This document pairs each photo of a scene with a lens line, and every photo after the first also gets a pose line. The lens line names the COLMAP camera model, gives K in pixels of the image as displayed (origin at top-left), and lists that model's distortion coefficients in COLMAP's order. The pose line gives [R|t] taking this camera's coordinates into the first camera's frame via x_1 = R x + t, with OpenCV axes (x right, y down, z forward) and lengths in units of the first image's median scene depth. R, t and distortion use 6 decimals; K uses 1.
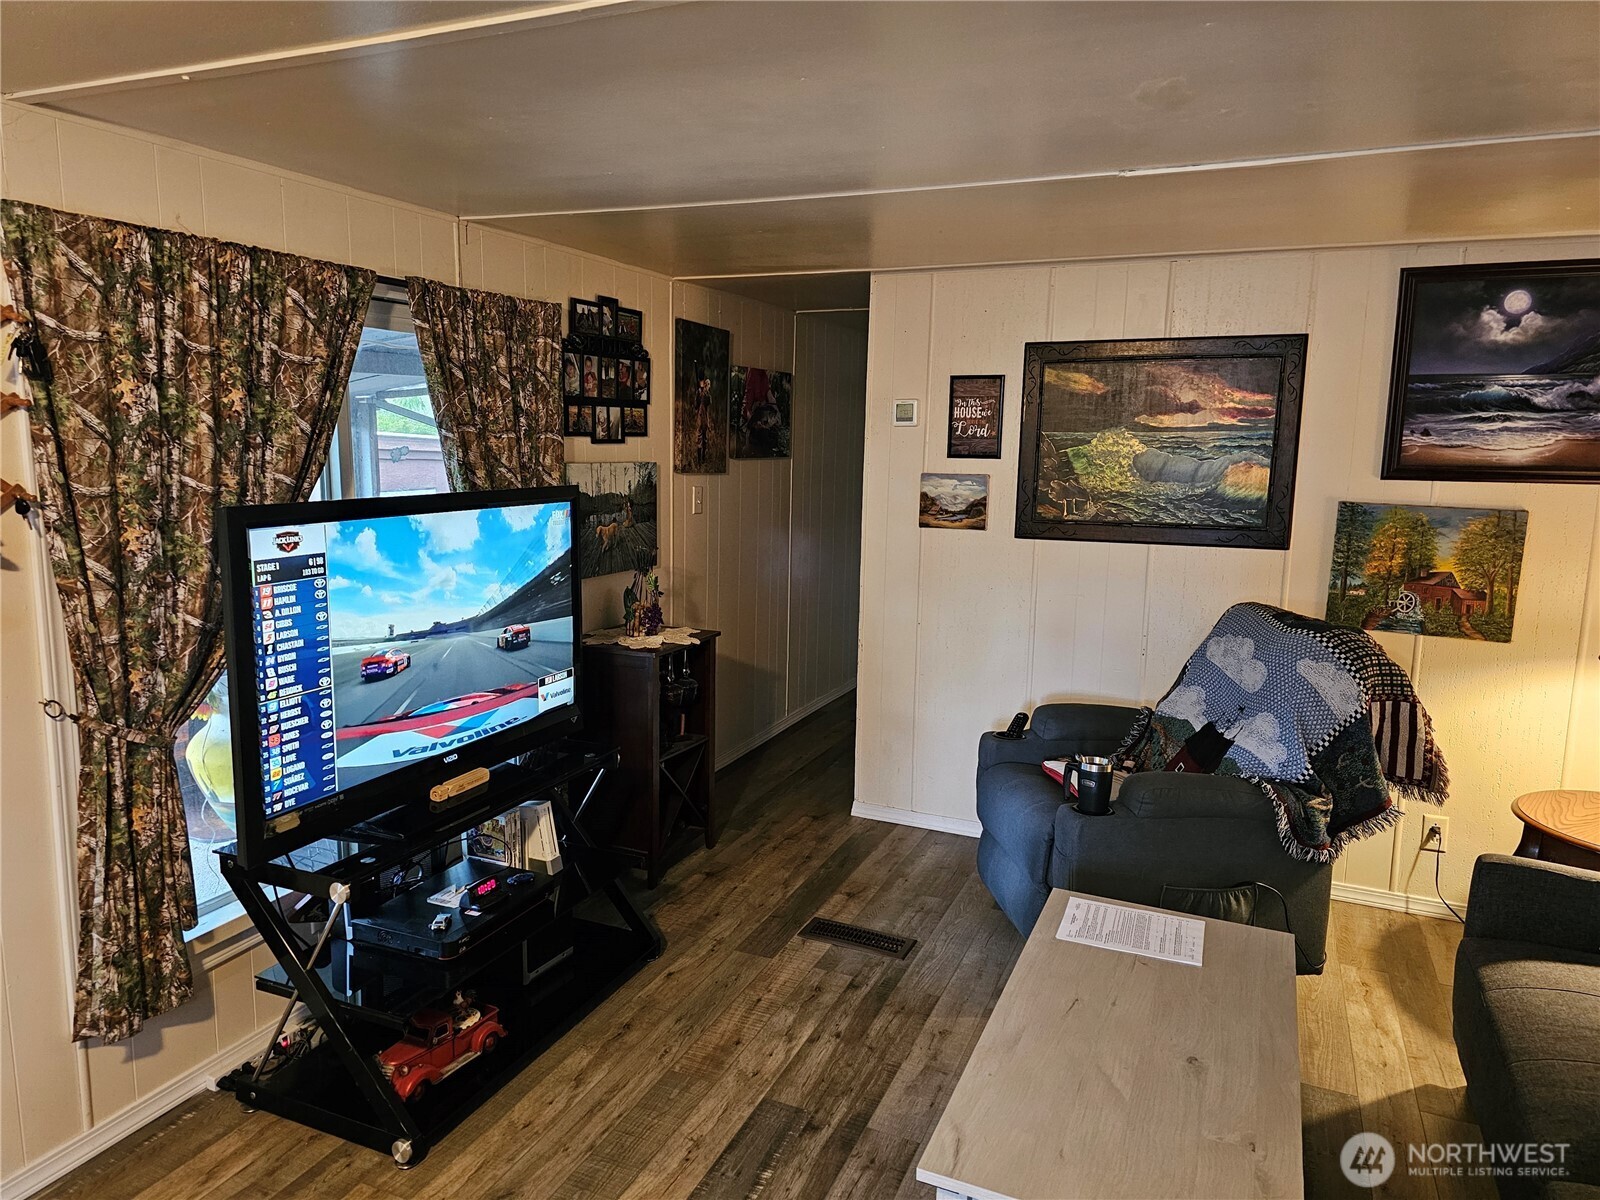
lens RADIAL K [[1063.9, 0, 789.5], [0, 1063.9, 599.1], [0, 0, 1]] dist [0.069284, -0.071068]
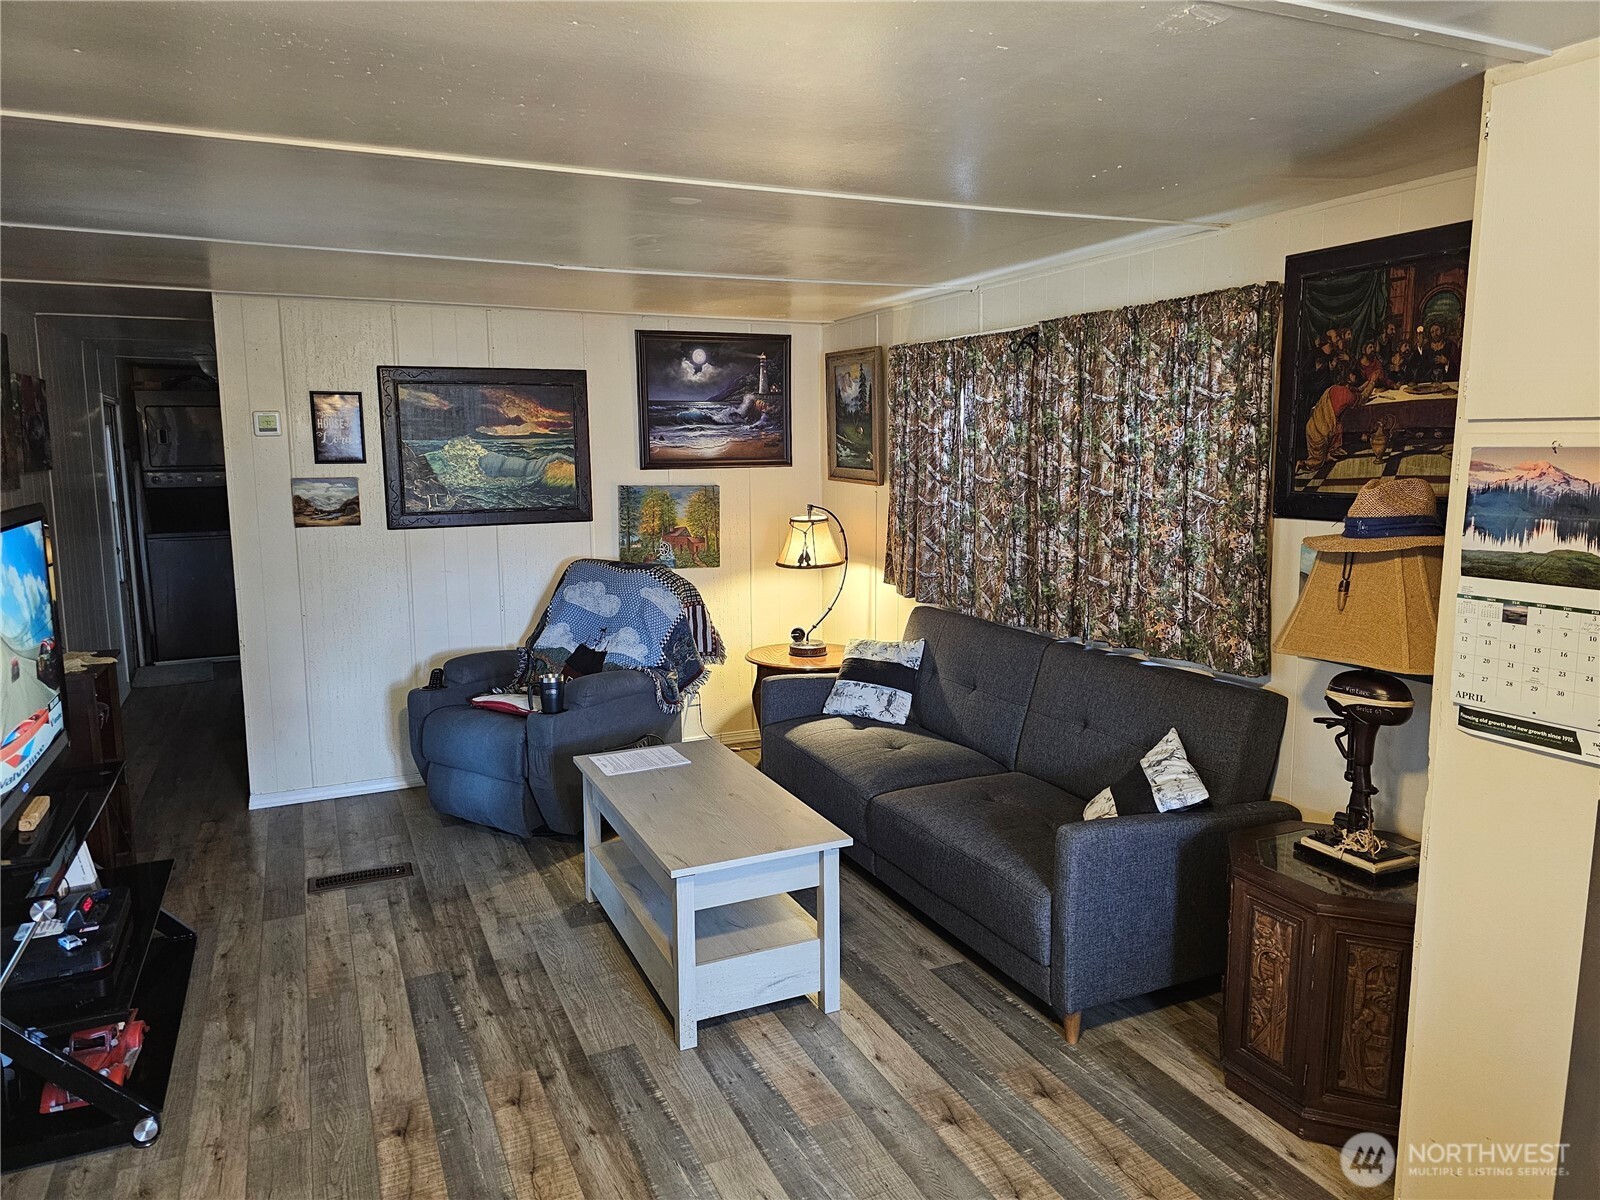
lens RADIAL K [[1063.9, 0, 798.6], [0, 1063.9, 602.1], [0, 0, 1]] dist [0.069284, -0.071068]
pose [[0.652047, -0.131630, 0.746665, -0.431167], [0.131758, 0.989502, 0.059378, 0.012770], [-0.746642, 0.059662, 0.662545, -0.137400]]
